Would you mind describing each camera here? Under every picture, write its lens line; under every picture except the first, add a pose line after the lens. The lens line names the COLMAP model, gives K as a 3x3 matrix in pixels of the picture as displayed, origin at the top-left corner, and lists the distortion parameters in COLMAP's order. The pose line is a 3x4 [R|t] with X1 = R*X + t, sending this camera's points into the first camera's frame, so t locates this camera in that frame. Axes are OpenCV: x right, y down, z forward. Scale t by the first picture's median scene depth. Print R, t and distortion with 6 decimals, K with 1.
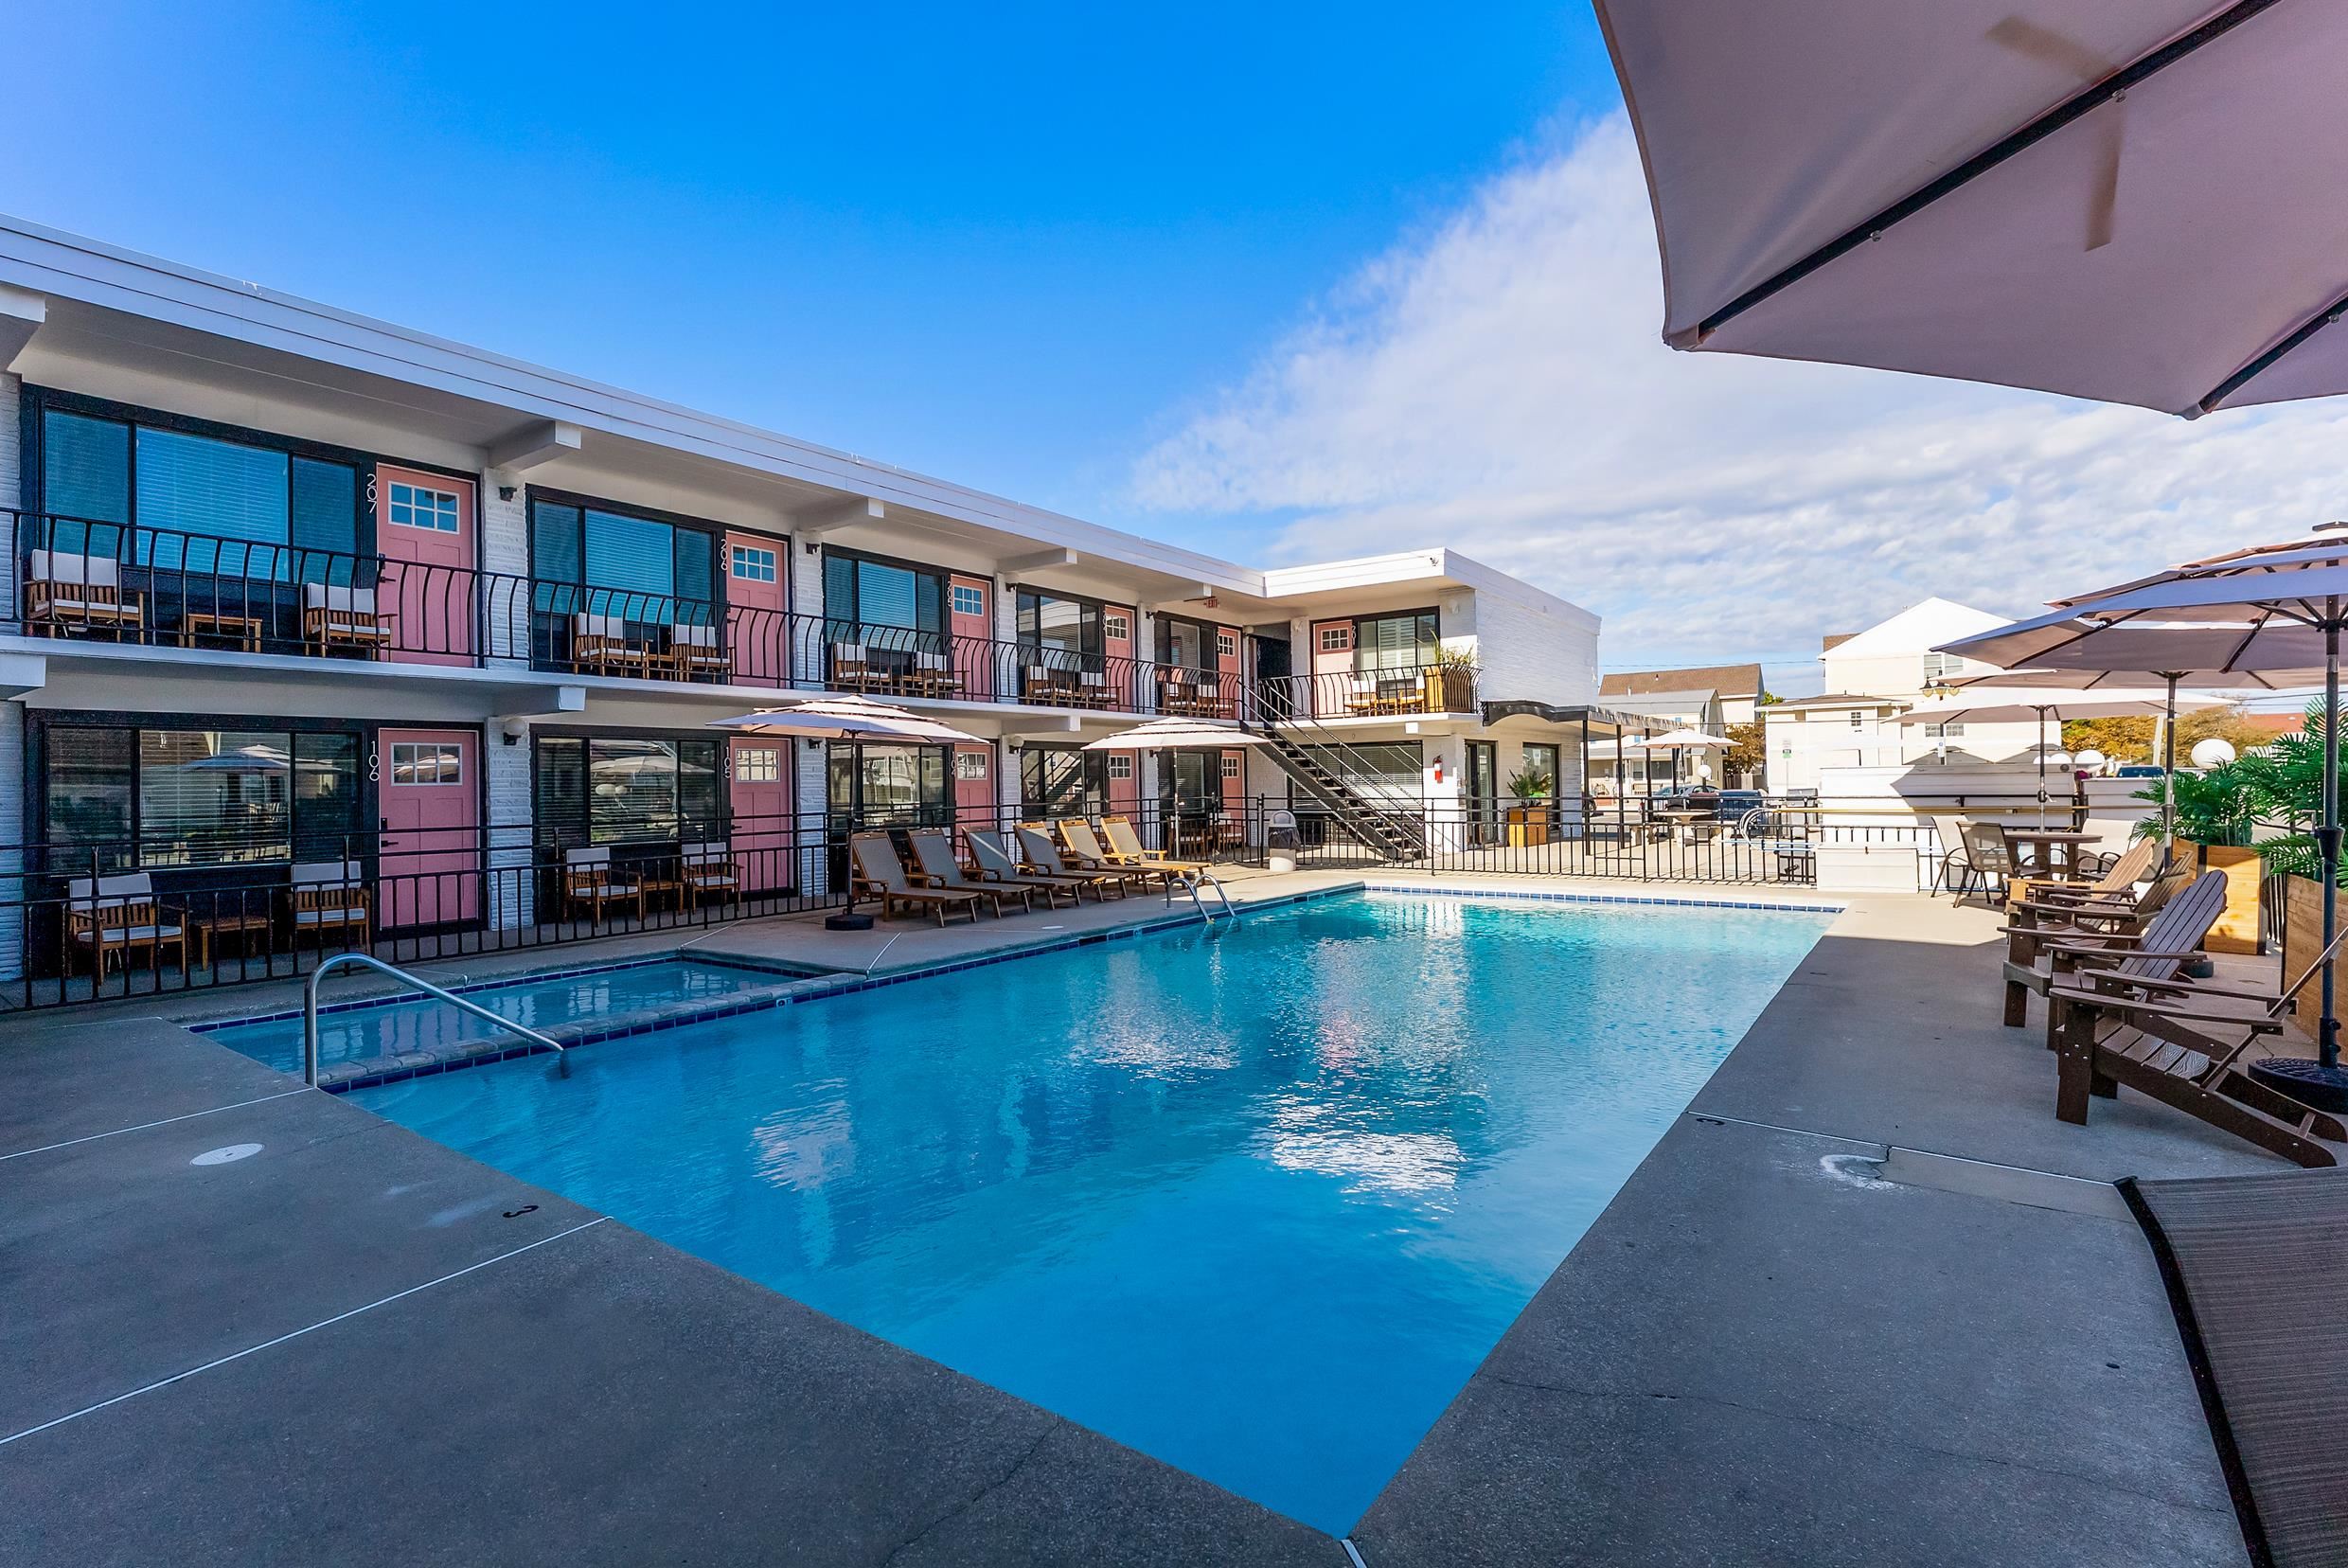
lens RADIAL K [[1079.9, 0, 1191.2], [0, 1079.9, 784.1], [0, 0, 1]] dist [-0.001861, -0.000328]
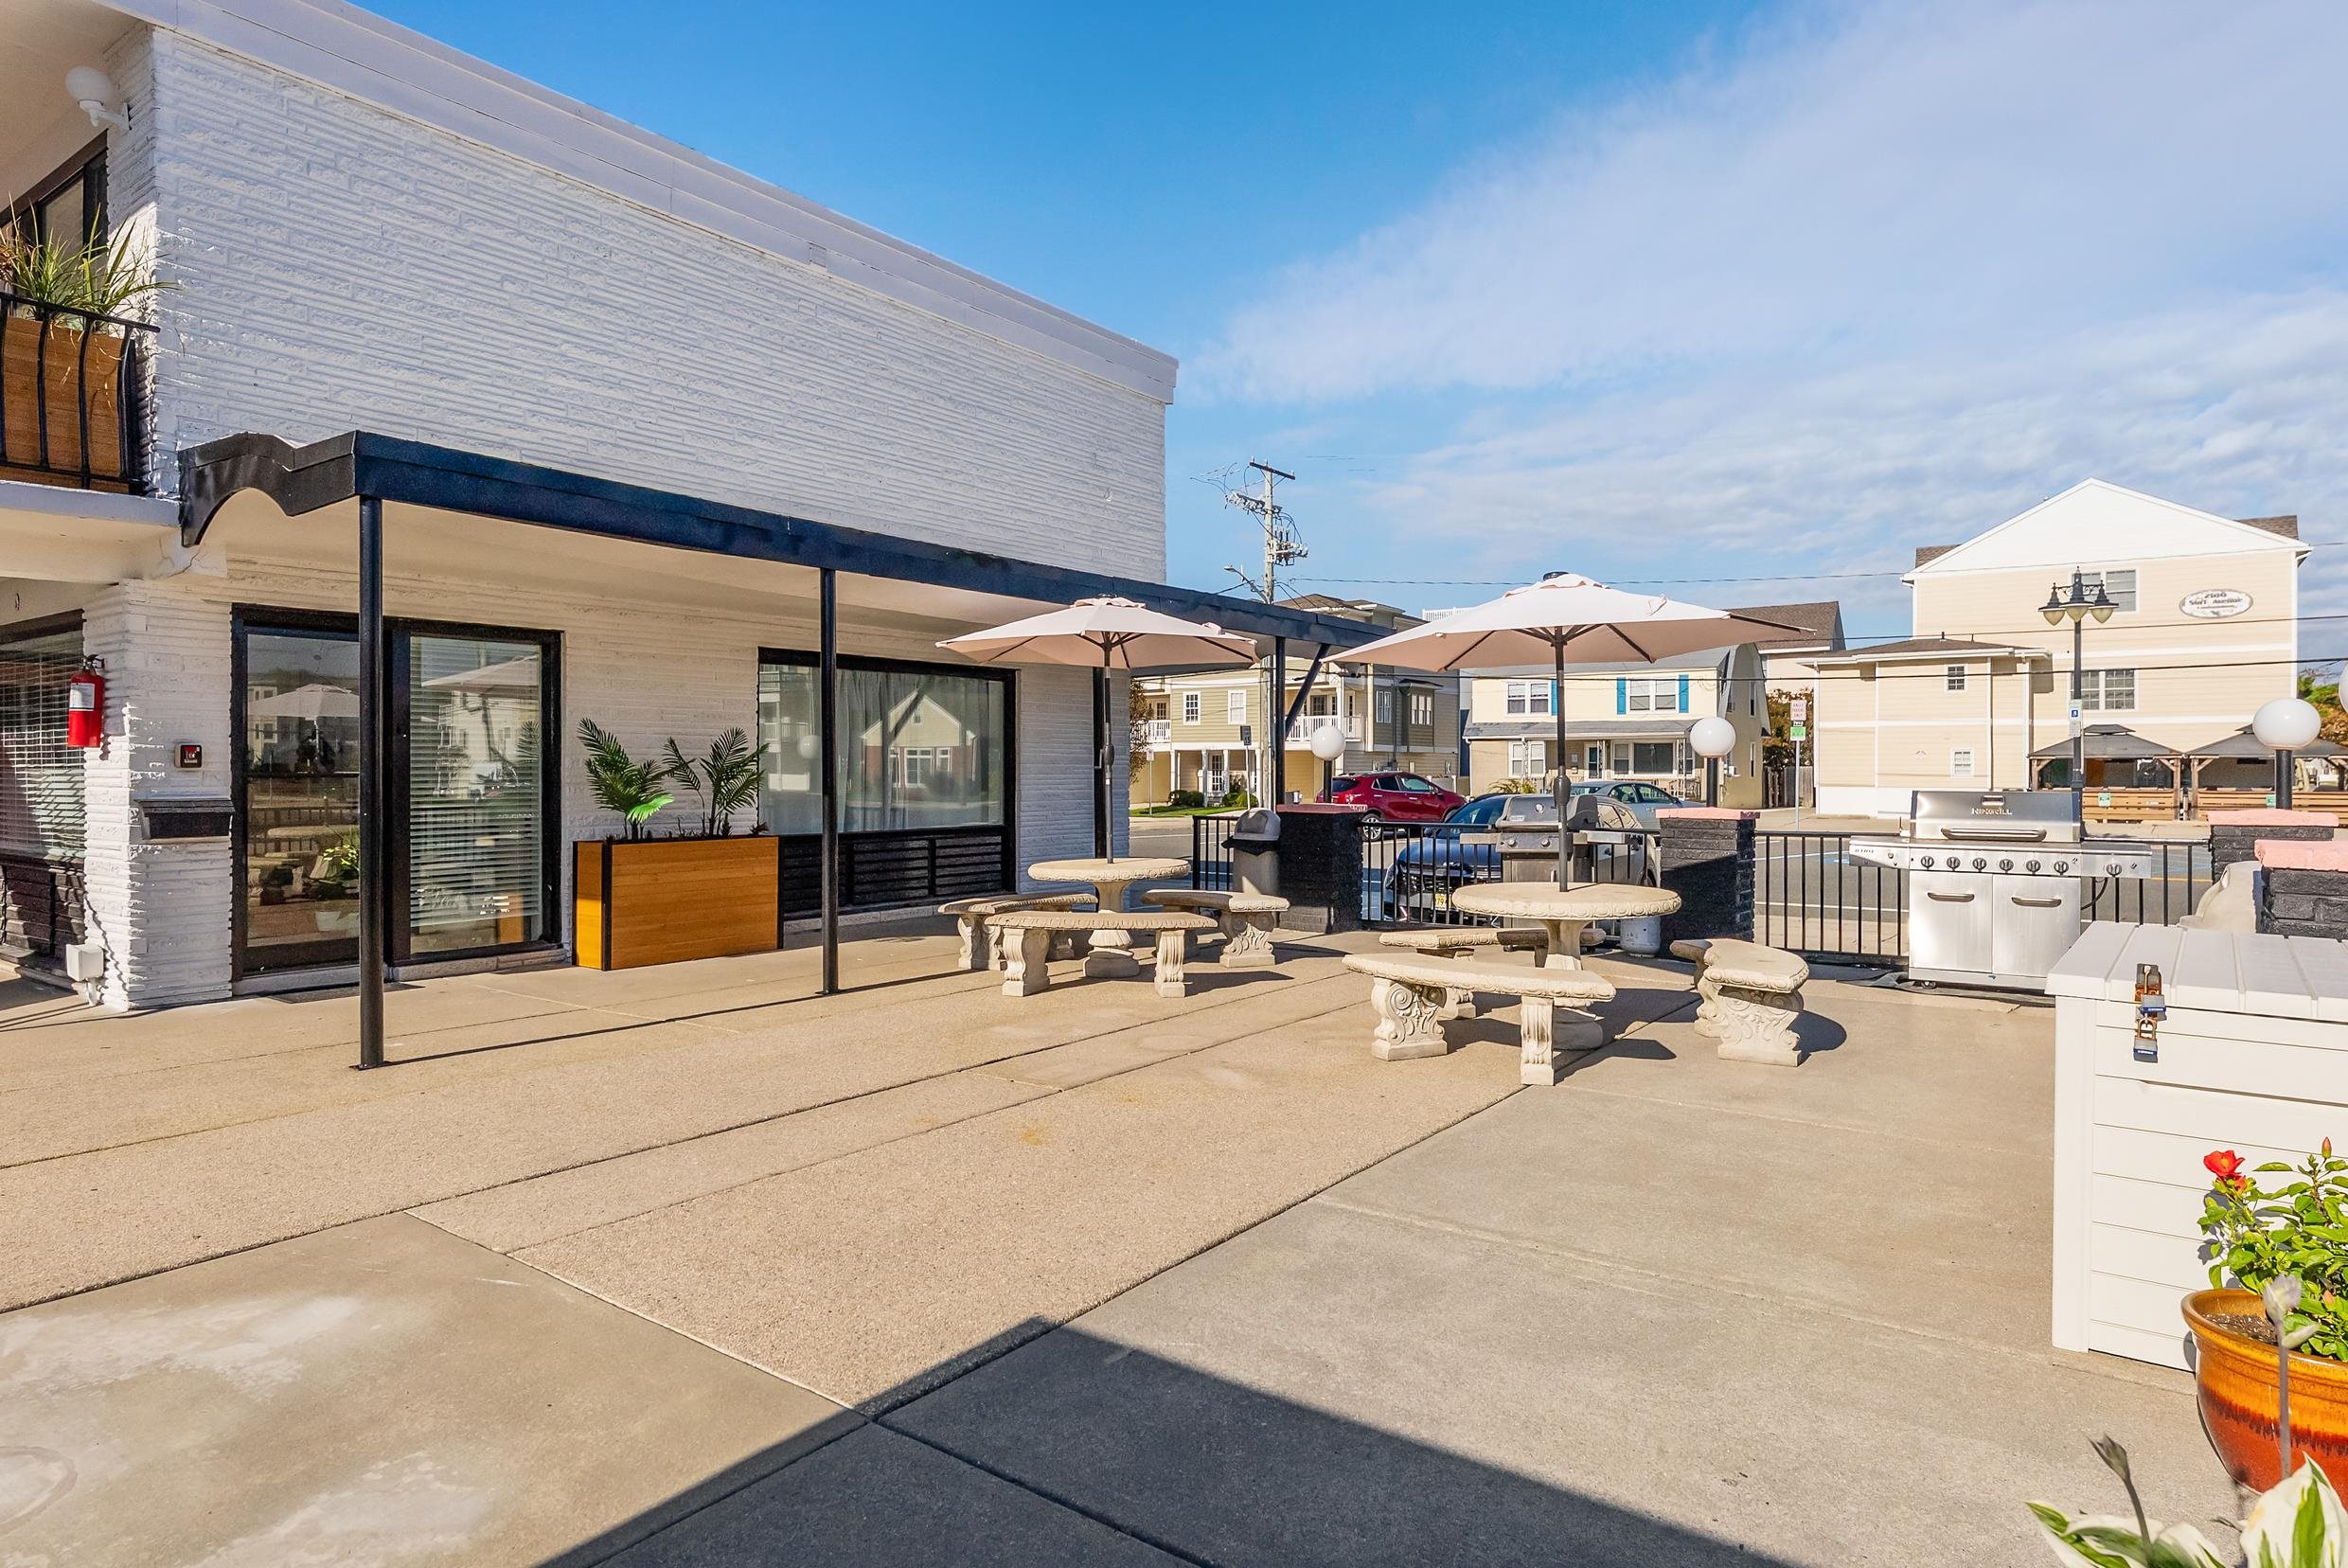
lens RADIAL K [[1352.5, 0, 1174.0], [0, 1352.5, 784.0], [0, 0, 1]] dist [-0.002902, -0.000295]
pose [[0.999836, 0.016279, -0.007893, 0.545073], [-0.016201, 0.999821, 0.009762, -0.001980], [0.008050, -0.009633, 0.999921, 0.700933]]
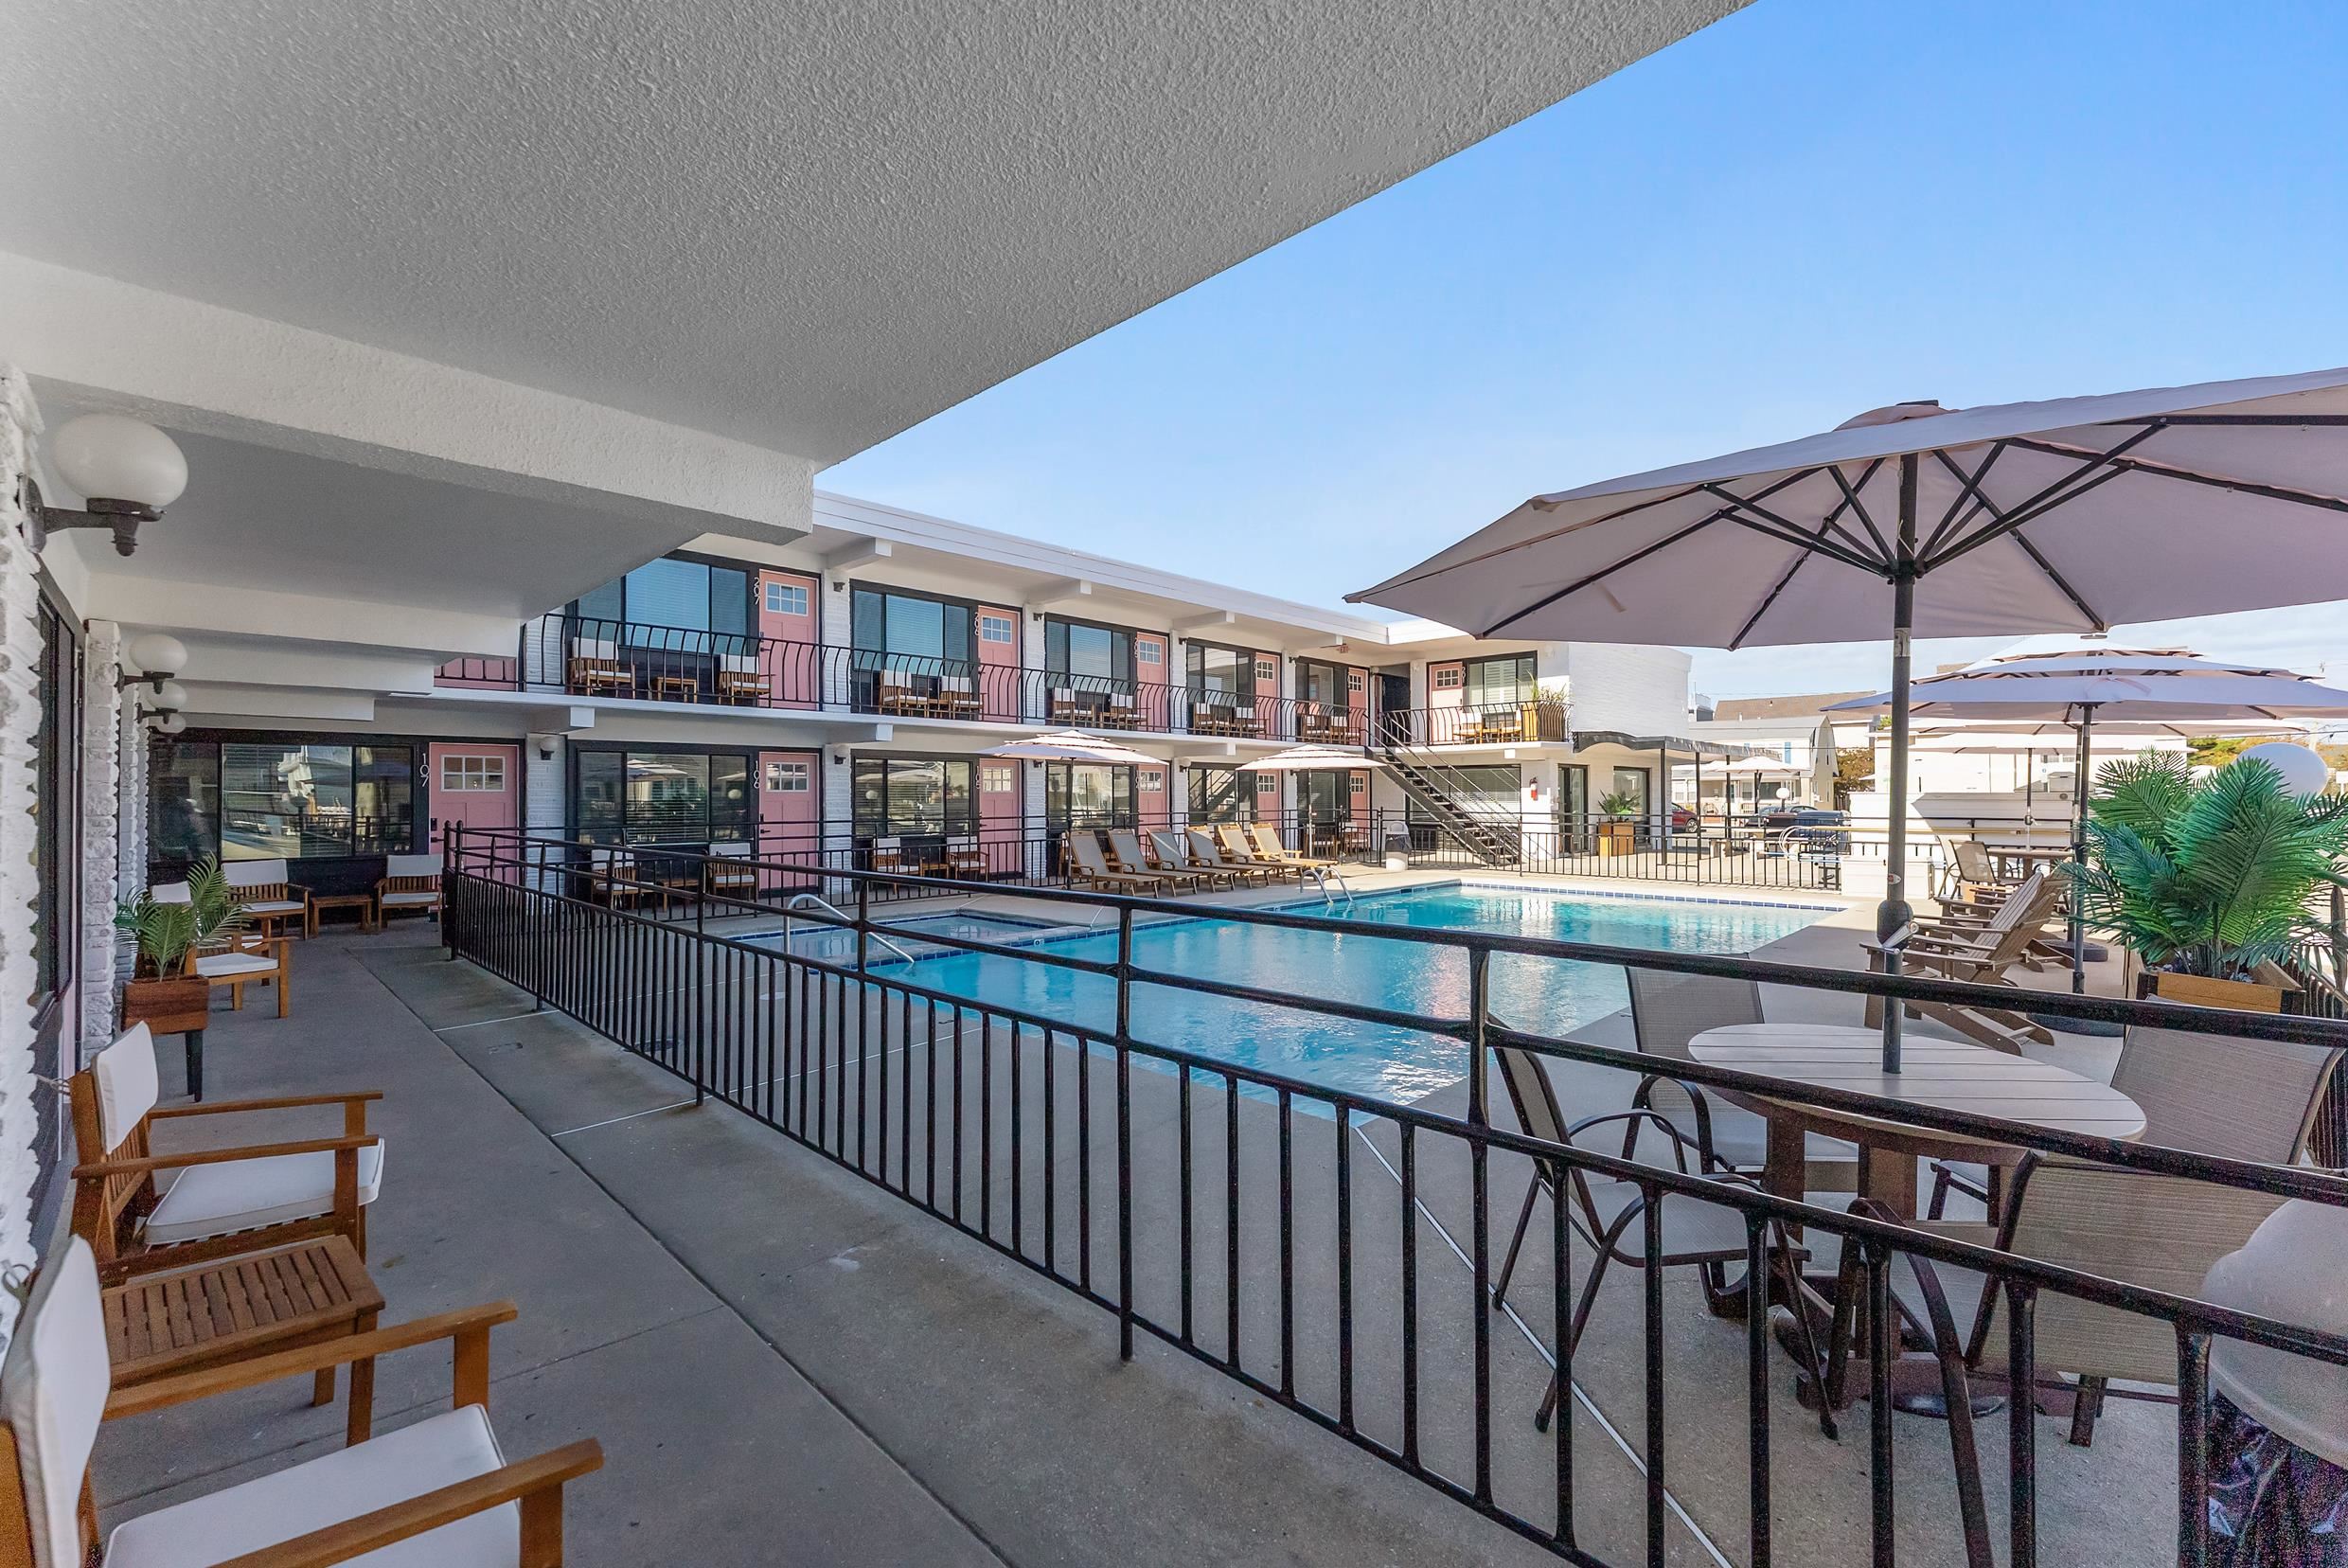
lens RADIAL K [[973.7, 0, 1200.6], [0, 973.7, 793.6], [0, 0, 1]] dist [-0.000315, -0.000078]
pose [[0.991203, 0.015184, -0.131474, 0.006549], [-0.015425, 0.999881, -0.000813, -0.001960], [0.131446, 0.002834, 0.991319, -0.116799]]
